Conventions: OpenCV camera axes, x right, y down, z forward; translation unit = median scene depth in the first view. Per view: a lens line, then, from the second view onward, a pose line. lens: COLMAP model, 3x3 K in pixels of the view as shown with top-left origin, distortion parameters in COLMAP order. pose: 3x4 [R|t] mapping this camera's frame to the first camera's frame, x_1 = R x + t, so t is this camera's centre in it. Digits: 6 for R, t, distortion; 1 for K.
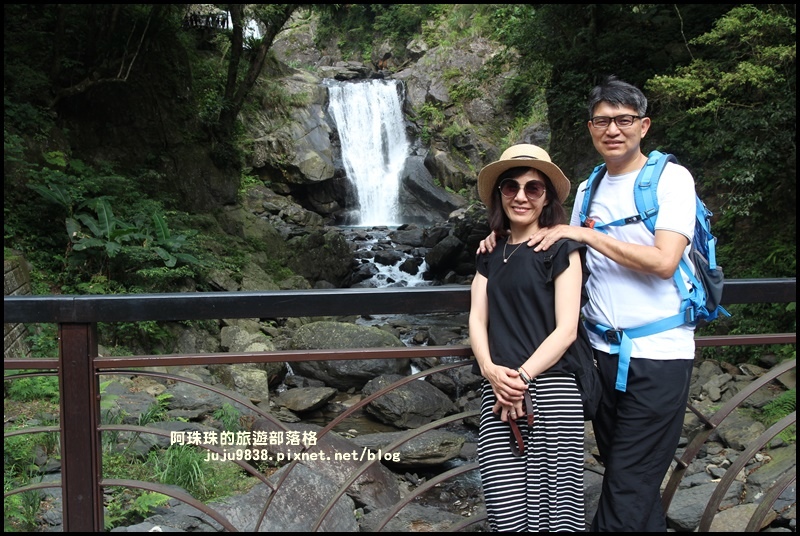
lens RADIAL K [[923.6, 0, 400.0], [0, 923.6, 268.1], [0, 0, 1]] dist [-0.132492, 0.000000]
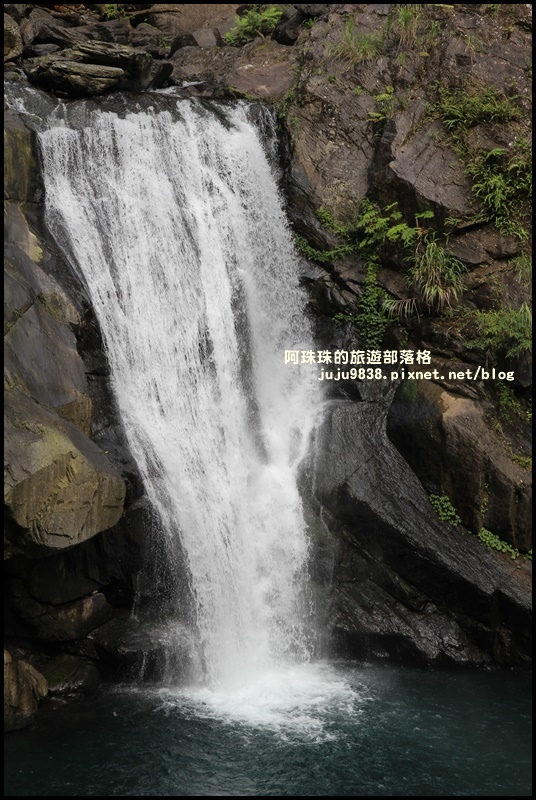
lens RADIAL K [[1946.5, 0, 267.6], [0, 1946.5, 400.7], [0, 0, 1]] dist [0.263865, 0.000000]
pose [[0.972493, 0.018870, 0.232168, -0.148779], [-0.028859, 0.998795, 0.039701, -0.144875], [-0.231139, -0.045309, 0.971865, 0.420953]]
